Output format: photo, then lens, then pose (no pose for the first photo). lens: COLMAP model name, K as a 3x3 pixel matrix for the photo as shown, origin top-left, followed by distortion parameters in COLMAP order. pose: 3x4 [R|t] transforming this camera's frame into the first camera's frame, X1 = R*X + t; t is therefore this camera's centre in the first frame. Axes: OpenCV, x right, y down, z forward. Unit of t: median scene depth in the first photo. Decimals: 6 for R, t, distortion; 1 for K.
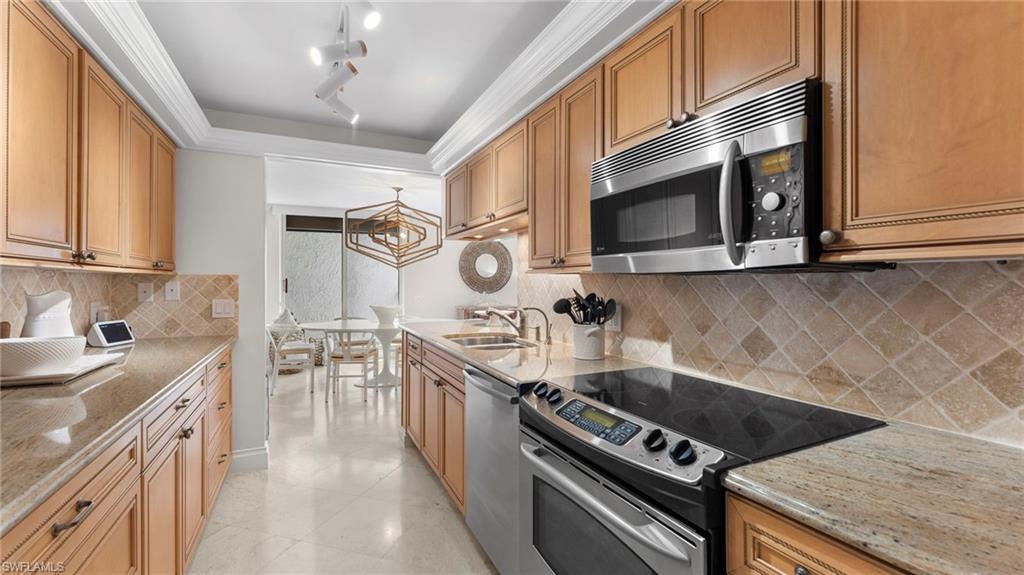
lens RADIAL K [[418.9, 0, 512.0], [0, 418.9, 287.5], [0, 0, 1]] dist [-0.000134, 0.000072]
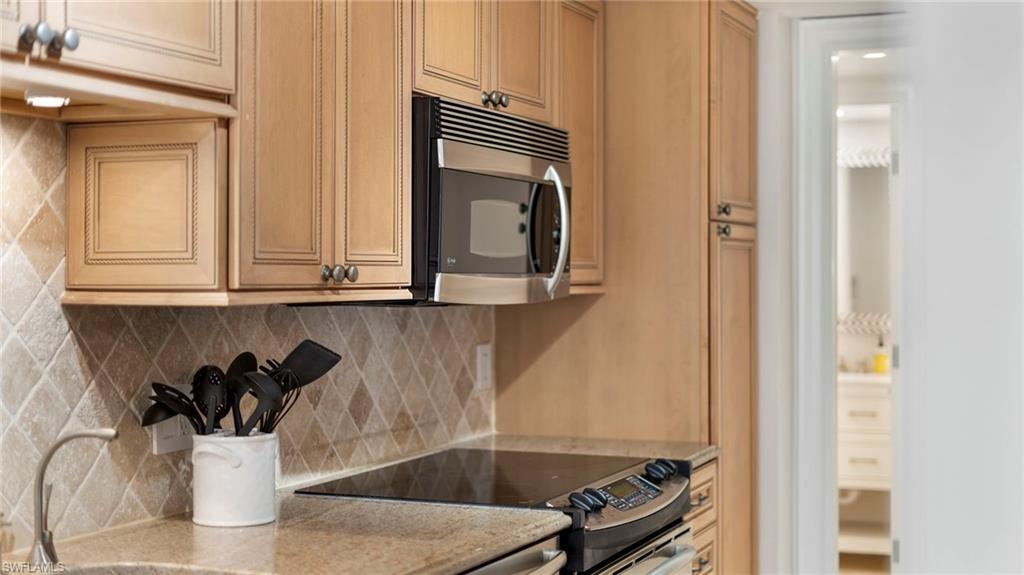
lens RADIAL K [[1485.1, 0, 512.4], [0, 1485.1, 257.6], [0, 0, 1]] dist [-0.012690, -0.016848]
pose [[-0.653149, 0.013294, 0.757112, -1.402586], [0.012984, 0.999896, -0.006356, -0.086148], [-0.757118, 0.005679, -0.653254, 2.340226]]
